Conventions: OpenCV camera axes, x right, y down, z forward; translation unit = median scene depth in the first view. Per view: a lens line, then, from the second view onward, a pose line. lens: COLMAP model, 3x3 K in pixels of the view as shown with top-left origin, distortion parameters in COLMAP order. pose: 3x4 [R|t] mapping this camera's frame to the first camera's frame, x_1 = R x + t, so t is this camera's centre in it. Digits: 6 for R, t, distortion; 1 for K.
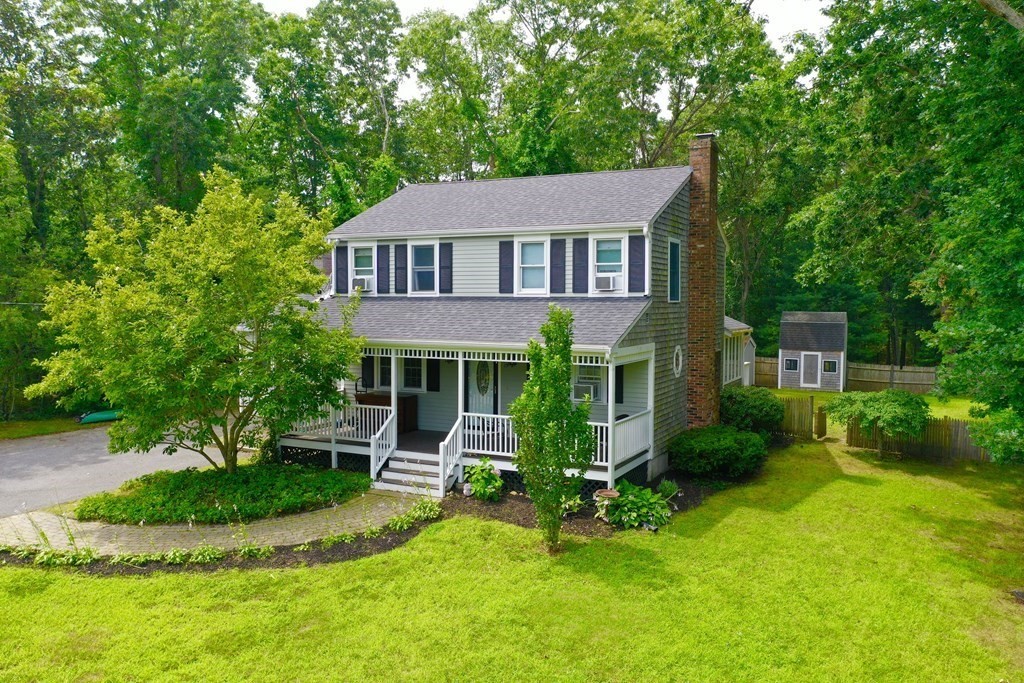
lens RADIAL K [[803.7, 0, 505.7], [0, 803.7, 339.9], [0, 0, 1]] dist [0.005923, -0.008484]
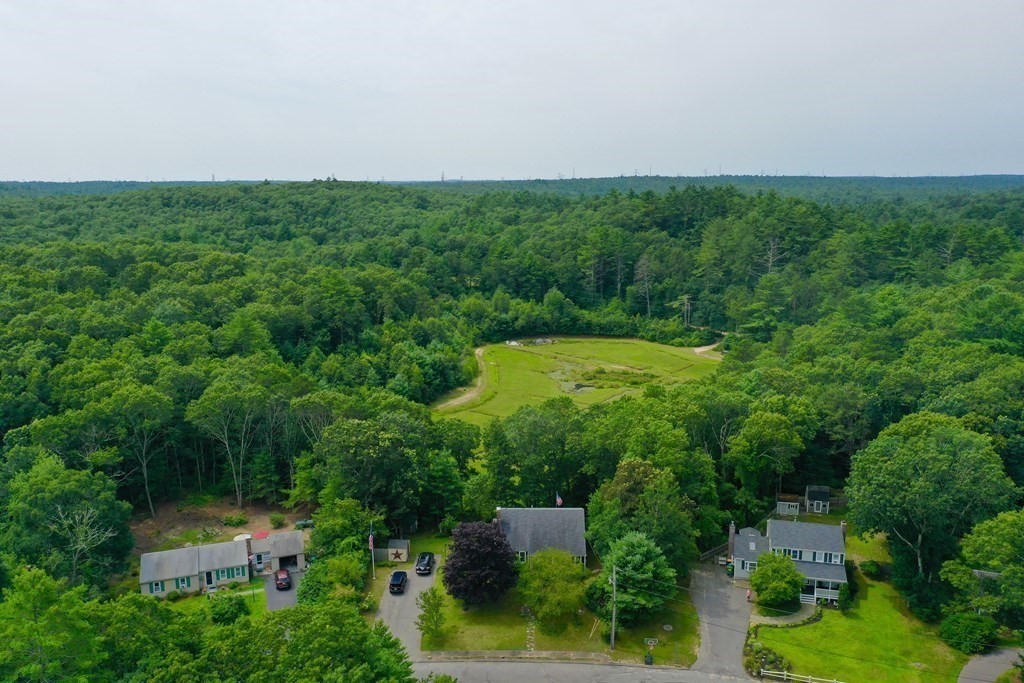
lens RADIAL K [[803.7, 0, 501.2], [0, 803.7, 339.9], [0, 0, 1]] dist [0.005923, -0.008484]
pose [[0.974907, -0.055750, 0.215517, -3.181977], [0.021450, 0.987154, 0.158324, -2.466695], [-0.221575, -0.149729, 0.963580, -3.551267]]
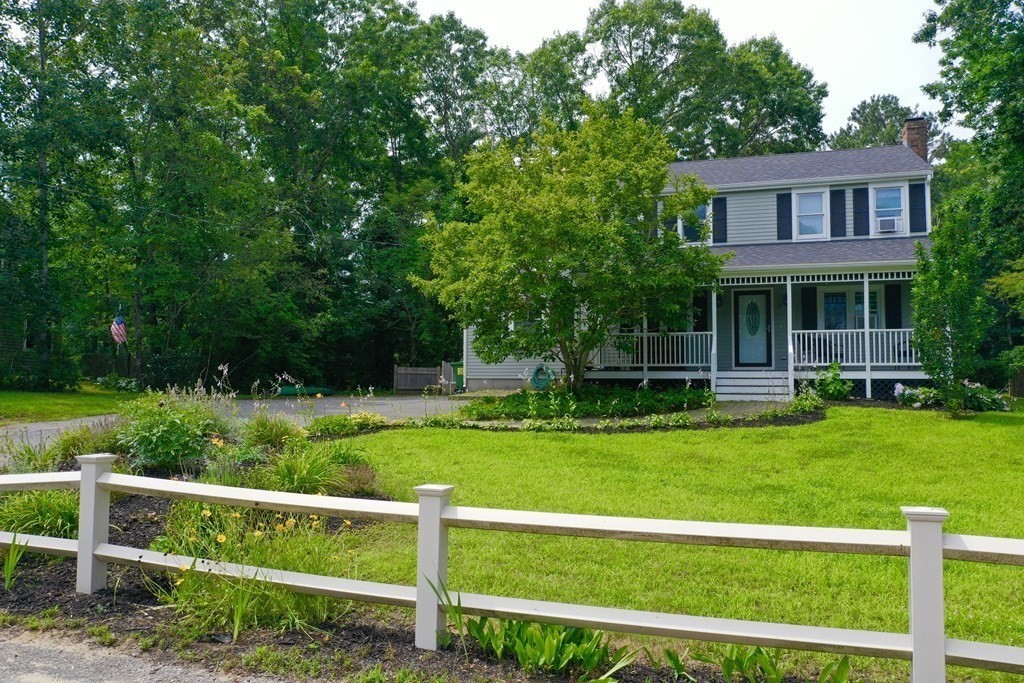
lens RADIAL K [[803.7, 0, 512.9], [0, 803.7, 344.4], [0, 0, 1]] dist [0.005923, -0.008484]
pose [[0.987096, 0.006137, 0.160009, -0.575658], [0.008818, 0.995665, -0.092588, 0.196464], [-0.159884, 0.092804, 0.982764, -0.030049]]
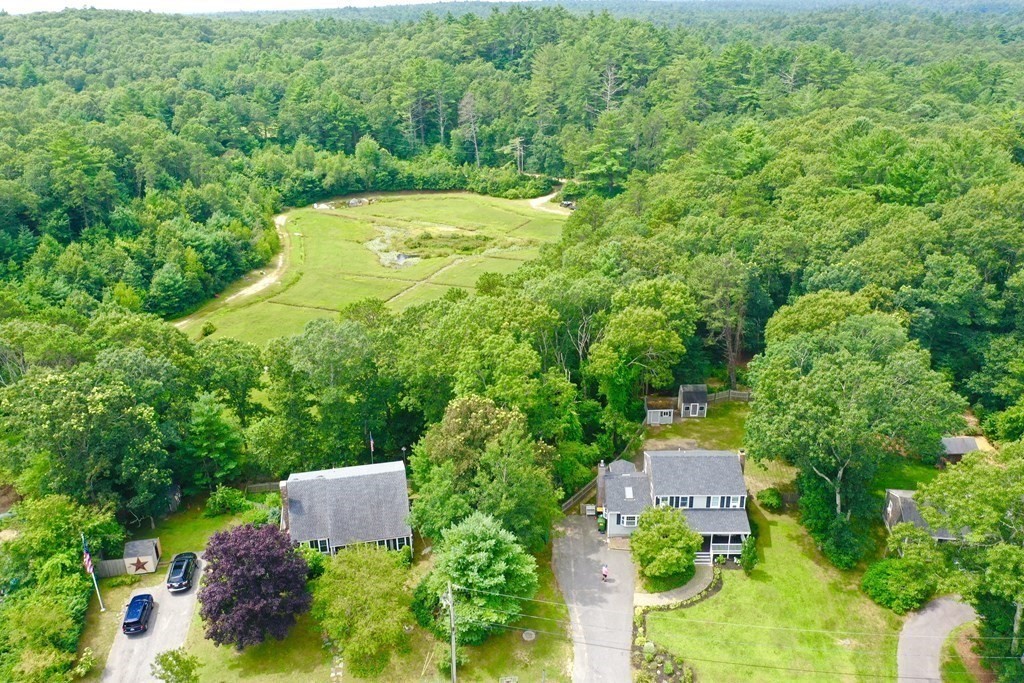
lens RADIAL K [[803.7, 0, 510.7], [0, 803.7, 349.2], [0, 0, 1]] dist [0.005923, -0.008484]
pose [[0.900362, -0.192216, 0.390385, -2.416149], [0.041380, 0.930902, 0.362917, -2.406049], [-0.433169, -0.310603, 0.846103, -1.818405]]
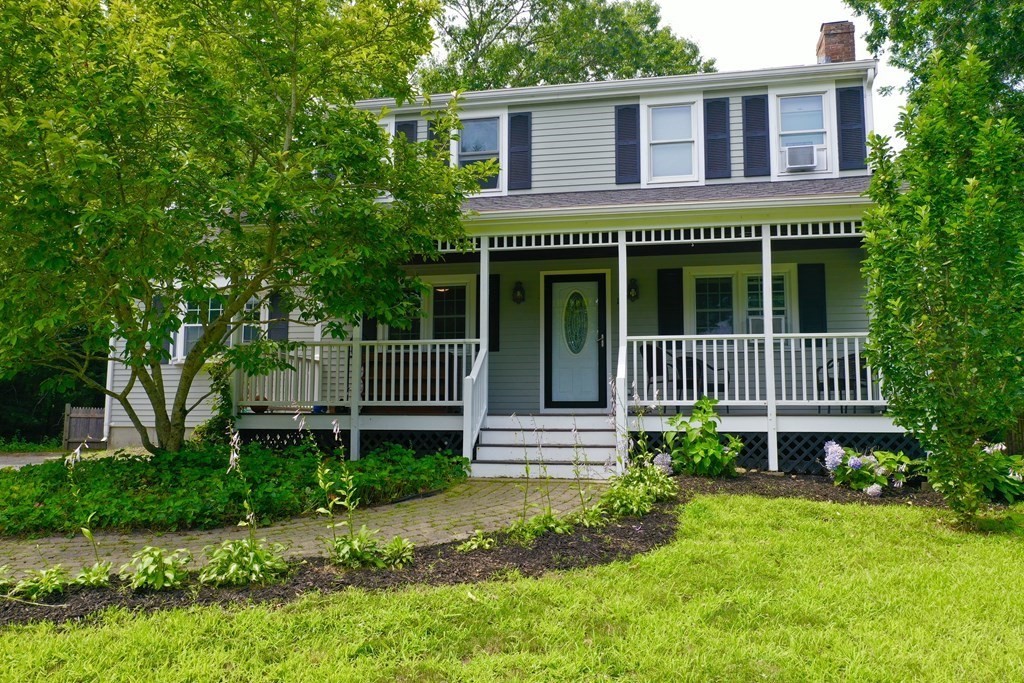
lens RADIAL K [[803.7, 0, 513.8], [0, 803.7, 342.2], [0, 0, 1]] dist [0.005923, -0.008484]
pose [[0.962985, 0.028778, 0.268014, -0.265286], [0.011480, 0.989004, -0.147443, 0.166458], [-0.269310, 0.145062, 0.952066, 0.452066]]
